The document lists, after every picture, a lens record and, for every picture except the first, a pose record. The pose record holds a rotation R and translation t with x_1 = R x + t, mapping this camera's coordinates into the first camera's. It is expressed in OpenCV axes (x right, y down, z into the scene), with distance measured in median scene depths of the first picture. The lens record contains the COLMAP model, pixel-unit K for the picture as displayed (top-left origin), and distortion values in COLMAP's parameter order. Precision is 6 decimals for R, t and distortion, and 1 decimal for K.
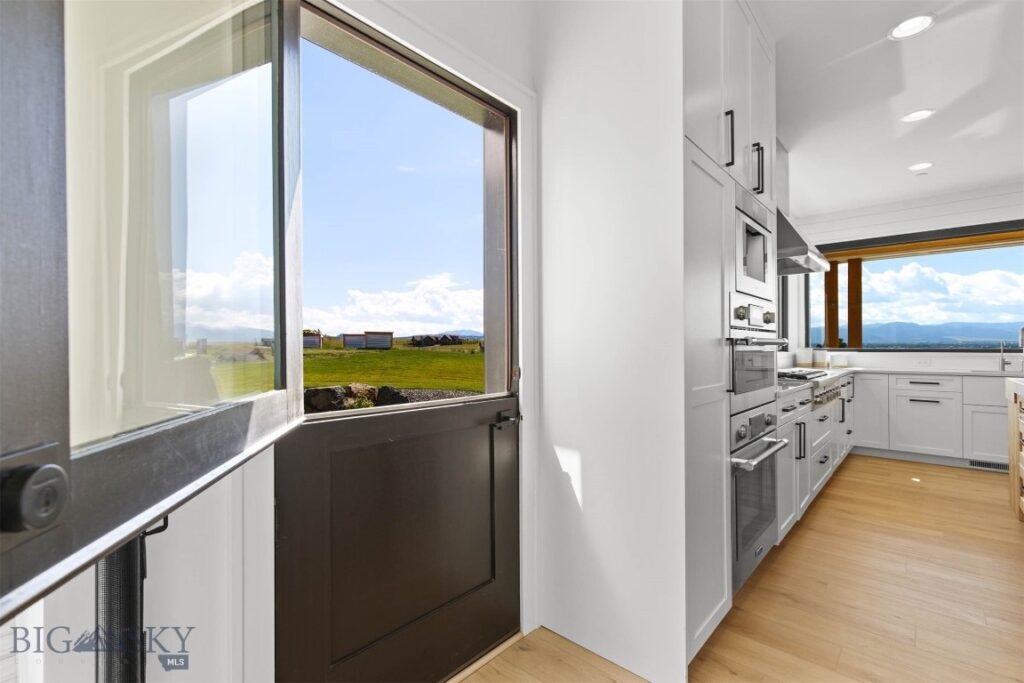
lens RADIAL K [[461.8, 0, 515.8], [0, 461.8, 344.8], [0, 0, 1]] dist [0.002029, -0.000522]
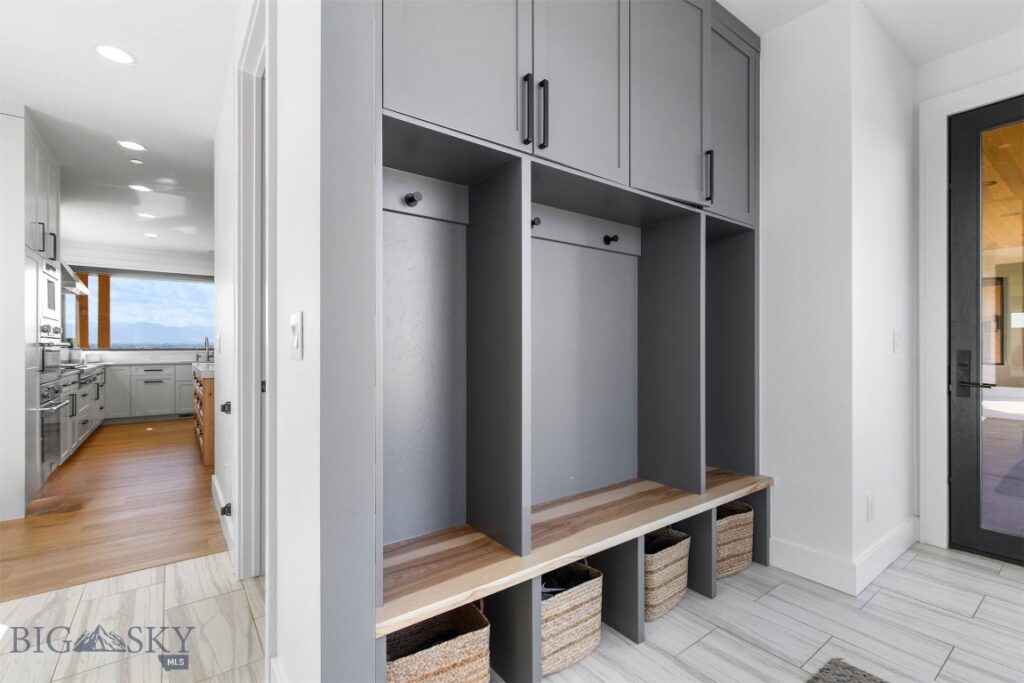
lens RADIAL K [[461.8, 0, 516.8], [0, 461.8, 345.4], [0, 0, 1]] dist [0.002029, -0.000522]
pose [[0.201160, 0.002967, 0.979554, -0.556597], [-0.004602, 0.999987, -0.002084, -0.005182], [-0.979548, -0.004088, 0.201171, -0.716780]]
